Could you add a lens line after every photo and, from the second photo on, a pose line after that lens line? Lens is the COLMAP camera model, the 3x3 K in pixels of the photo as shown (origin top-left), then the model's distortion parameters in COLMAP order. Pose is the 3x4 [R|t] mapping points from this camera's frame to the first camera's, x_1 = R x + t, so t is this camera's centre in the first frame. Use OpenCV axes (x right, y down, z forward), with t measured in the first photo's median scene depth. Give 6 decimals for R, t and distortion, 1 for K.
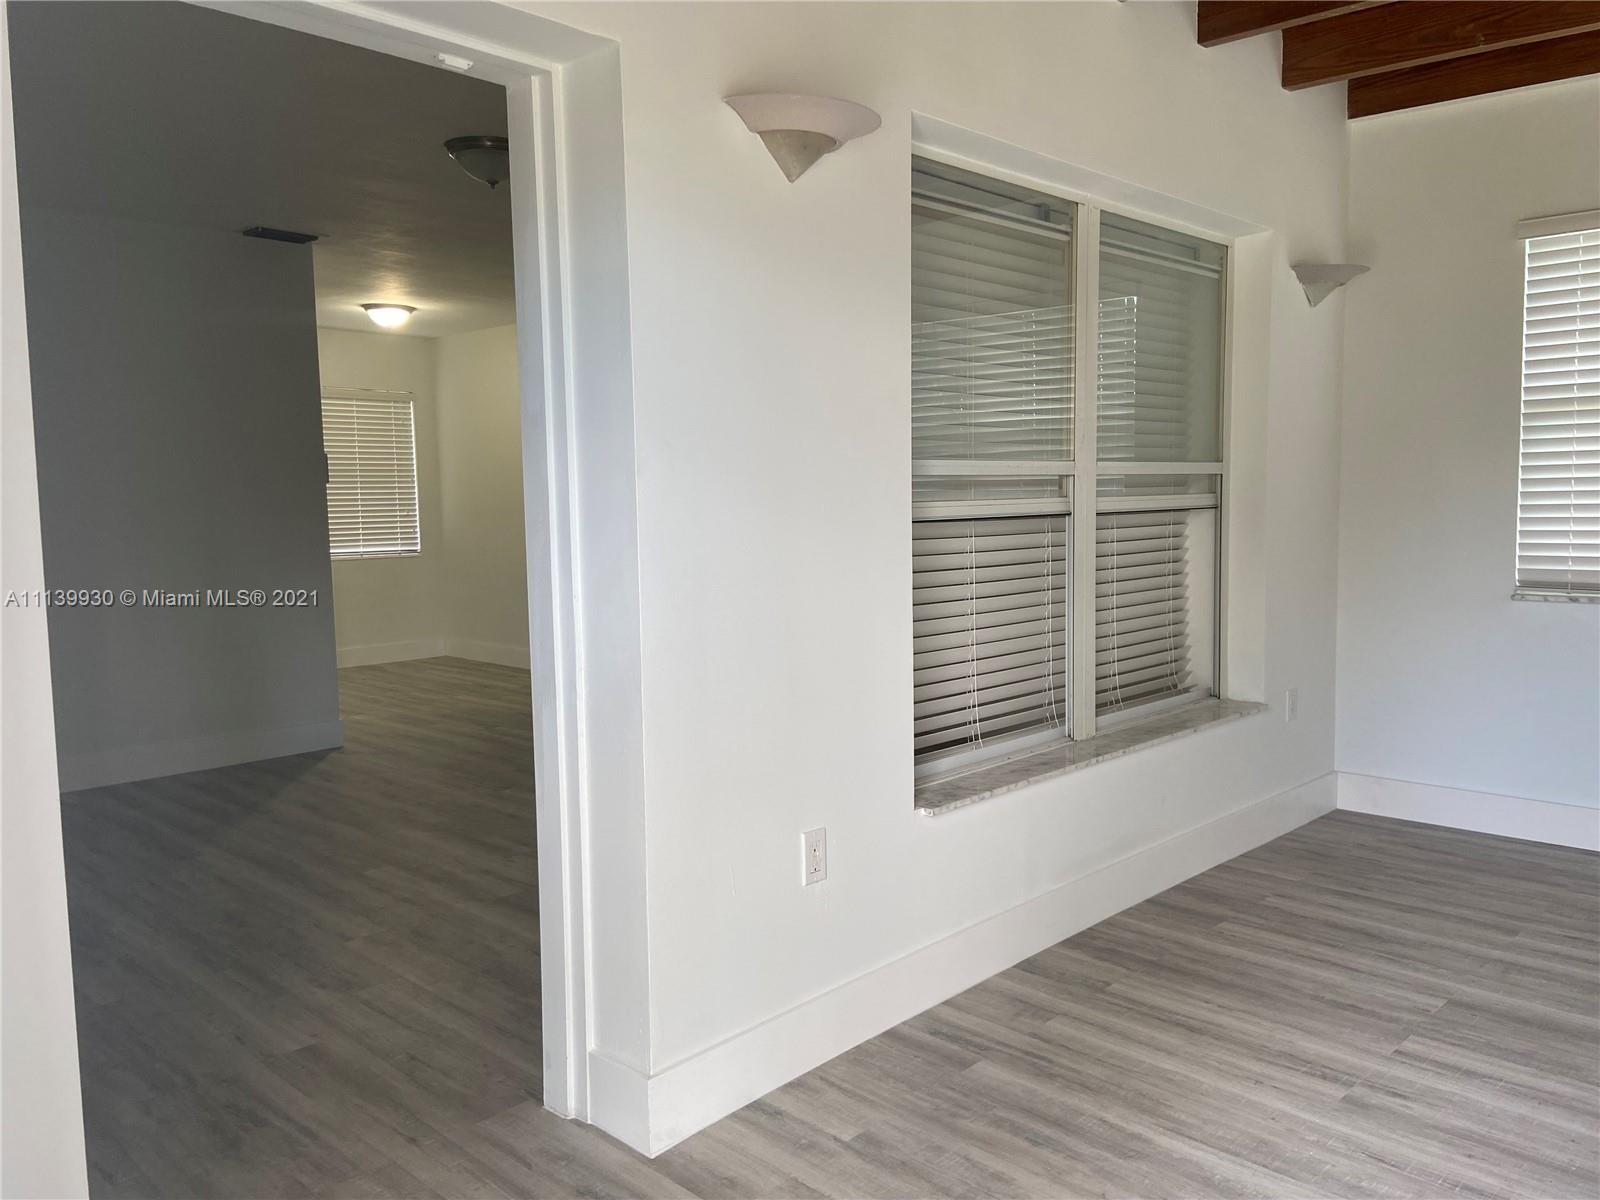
lens RADIAL K [[1207.5, 0, 798.0], [0, 1207.5, 601.4], [0, 0, 1]] dist [0.117309, -0.142776]
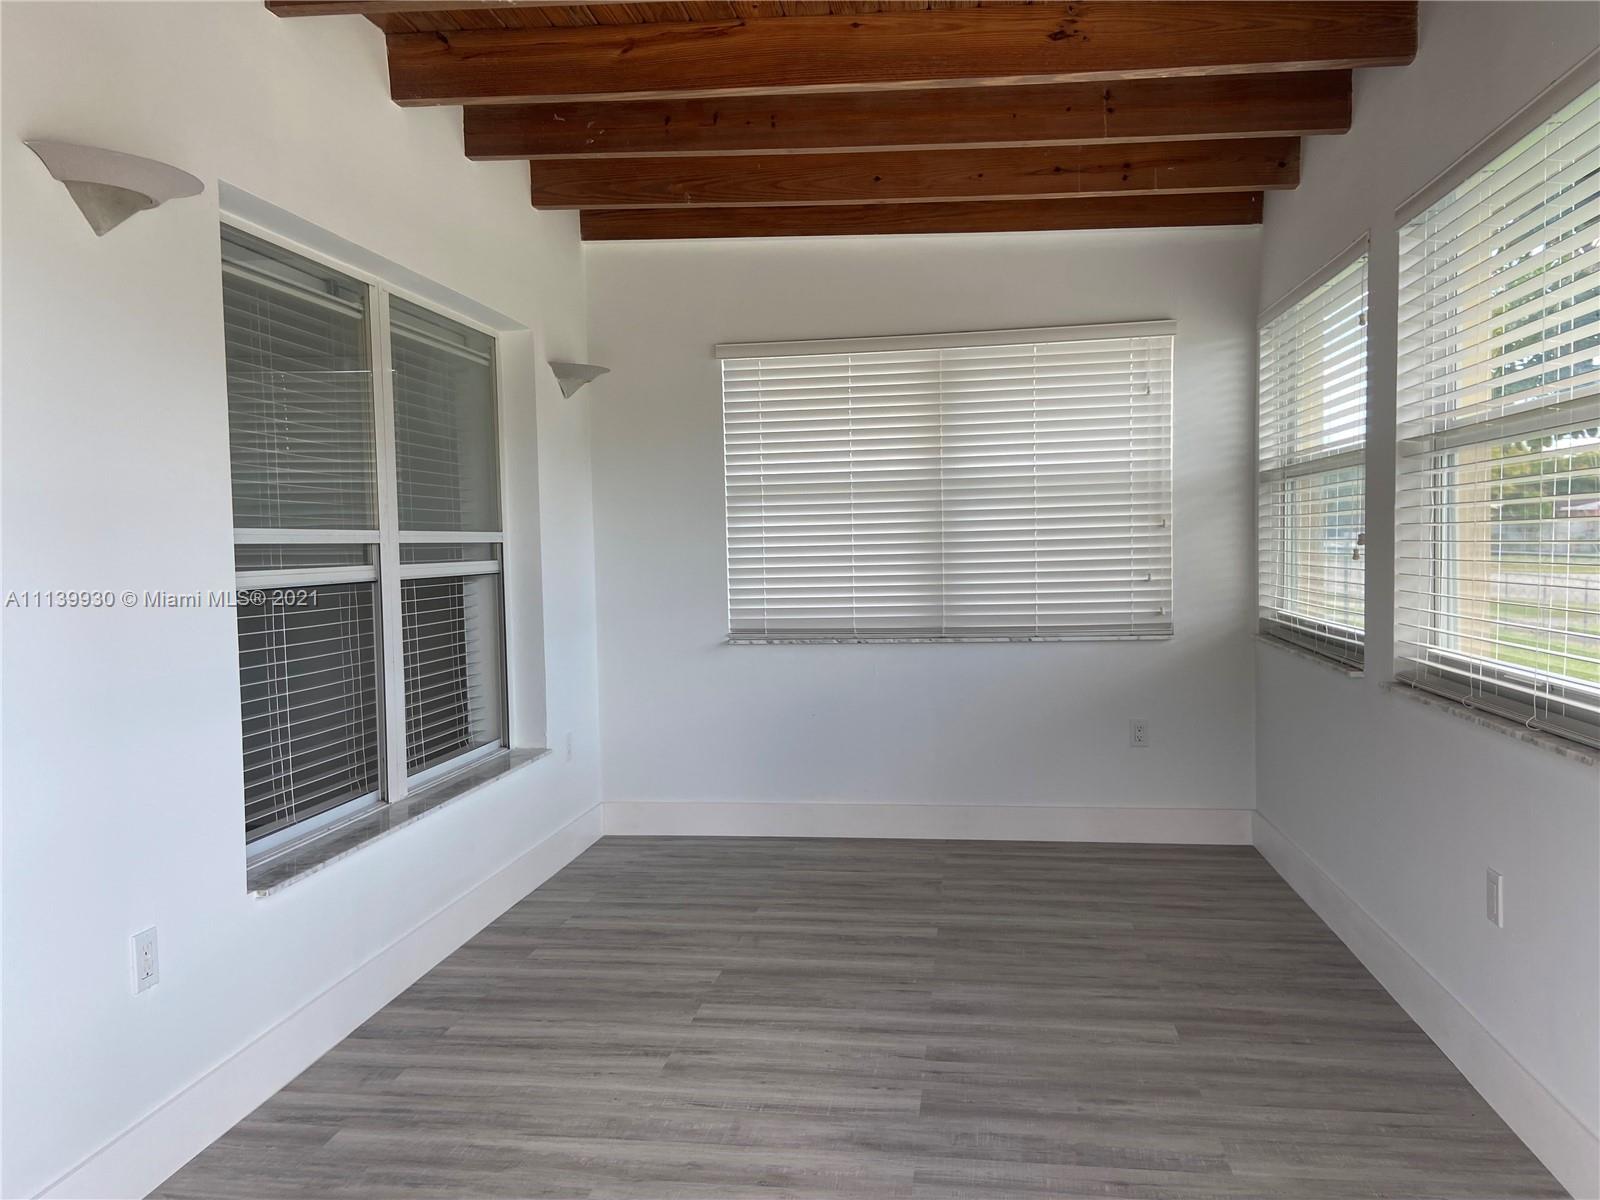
lens RADIAL K [[1207.5, 0, 807.7], [0, 1207.5, 597.2], [0, 0, 1]] dist [0.117309, -0.142776]
pose [[0.808109, -0.025474, 0.588482, -0.110656], [0.057549, 0.997699, -0.035839, -0.000735], [-0.586216, 0.062828, 0.807715, -0.056713]]
